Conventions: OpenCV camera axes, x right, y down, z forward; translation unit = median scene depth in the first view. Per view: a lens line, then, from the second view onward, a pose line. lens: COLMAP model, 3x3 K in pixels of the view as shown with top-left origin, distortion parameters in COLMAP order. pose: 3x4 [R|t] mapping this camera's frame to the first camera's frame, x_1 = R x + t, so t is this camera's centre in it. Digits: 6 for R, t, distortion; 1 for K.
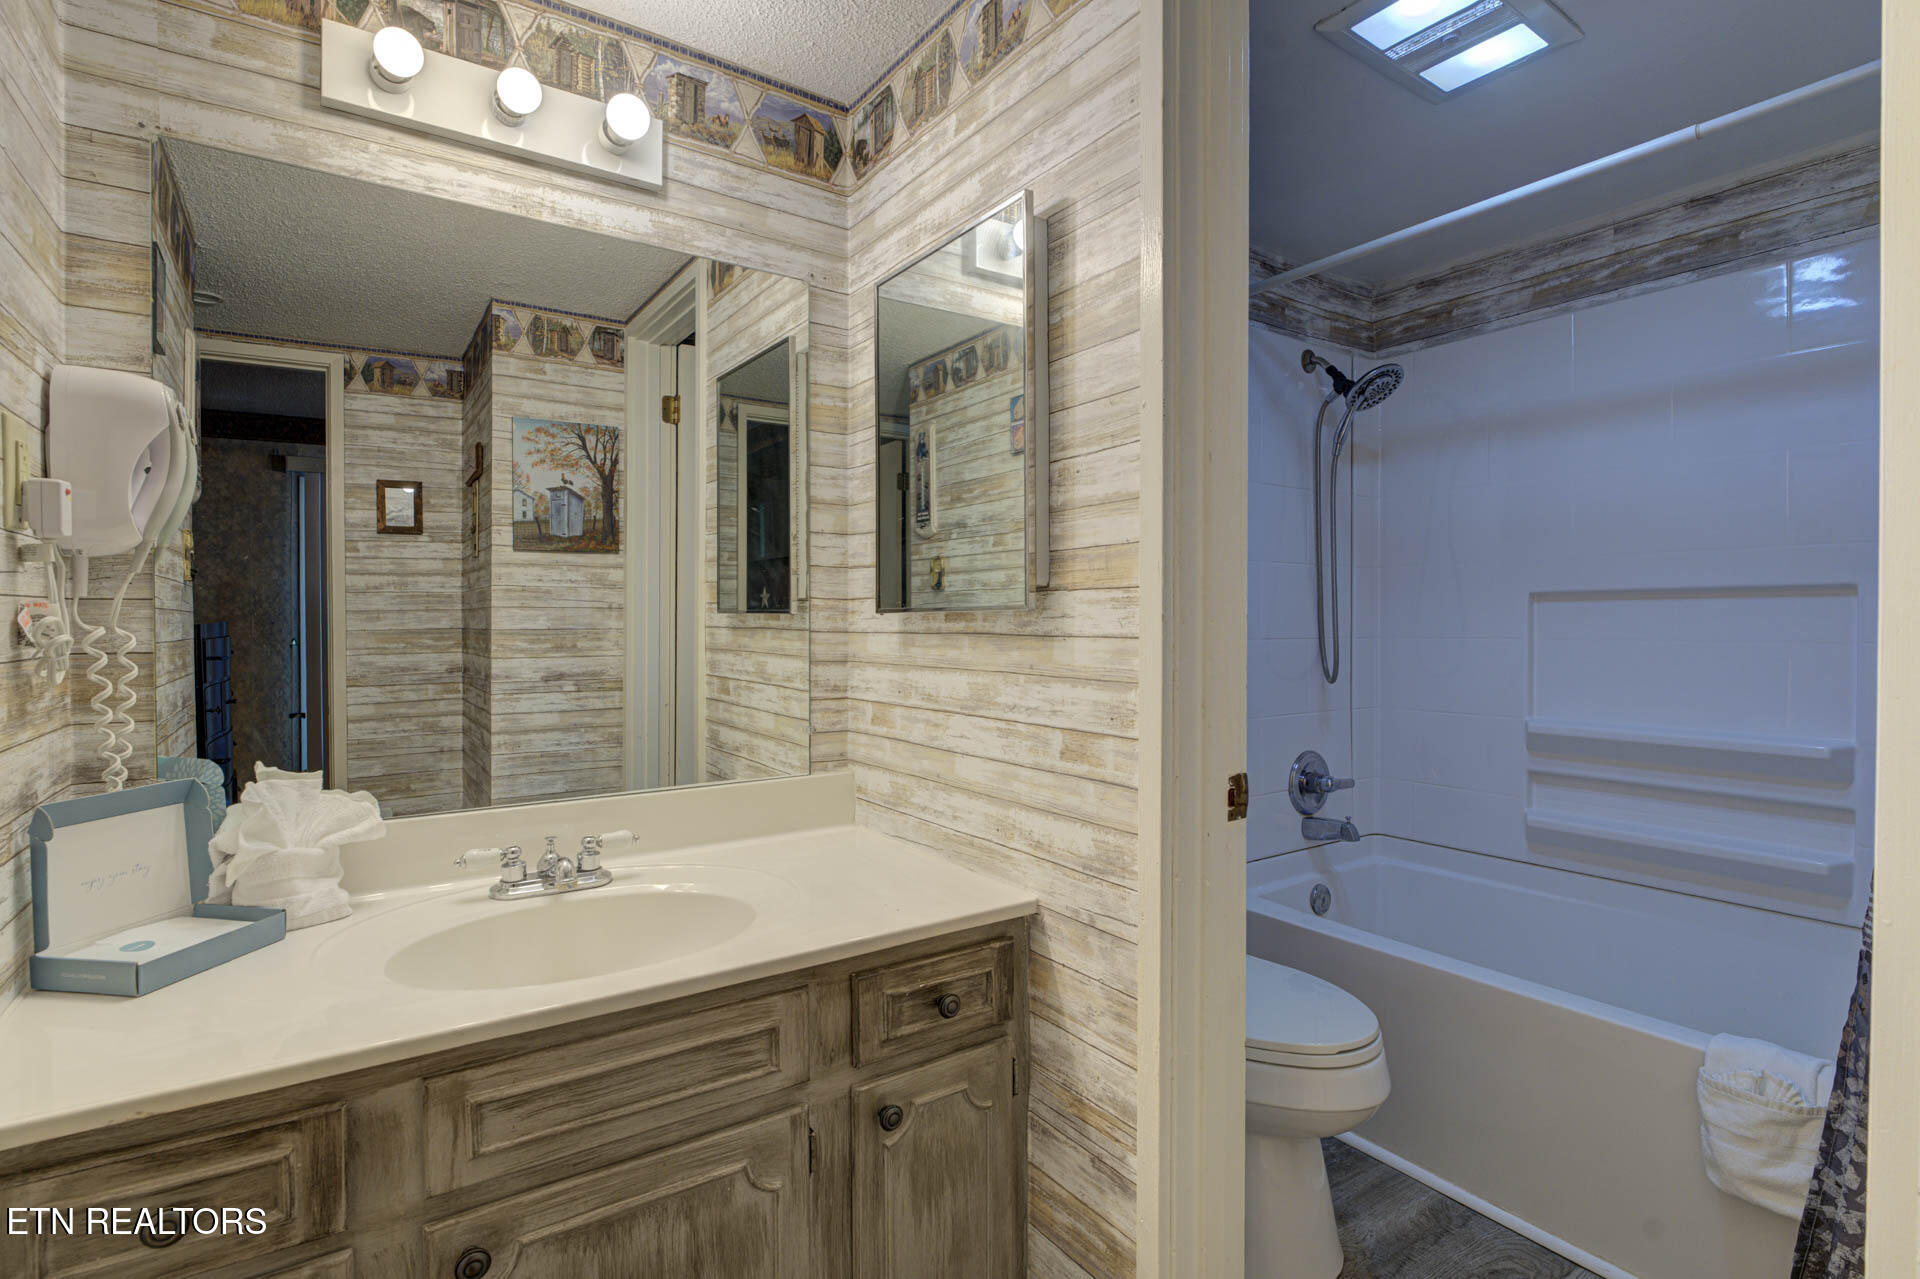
lens RADIAL K [[925.8, 0, 960.0], [0, 925.8, 639.5], [0, 0, 1]] dist [-0.002791, 0.000234]
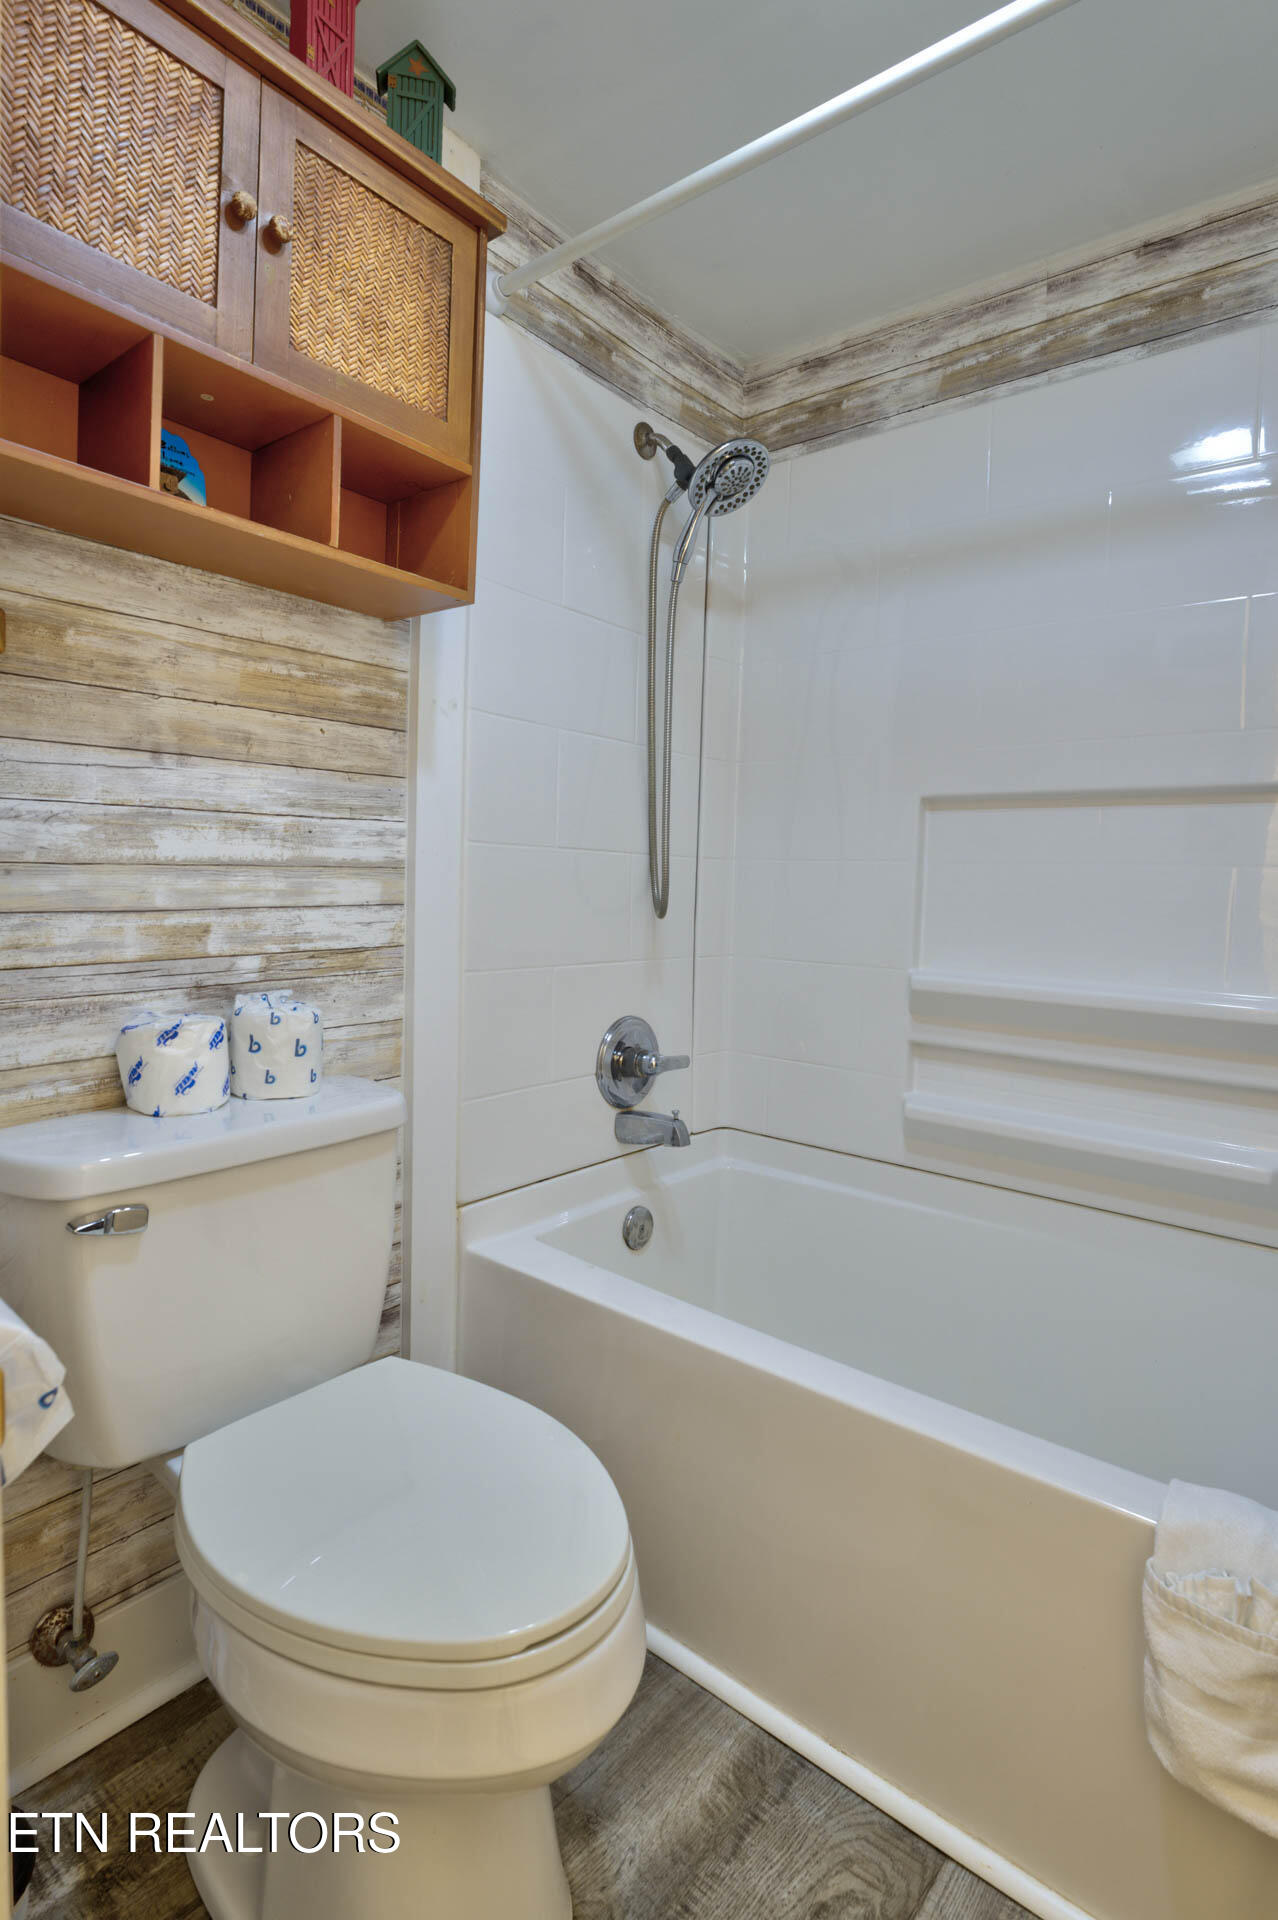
lens RADIAL K [[989.4, 0, 637.6], [0, 989.4, 937.4], [0, 0, 1]] dist [0.002390, -0.000289]
pose [[0.963081, 0.016814, 0.268686, 0.194983], [-0.028315, 0.998838, 0.038989, 0.035265], [-0.267719, -0.045157, 0.962438, 0.308208]]
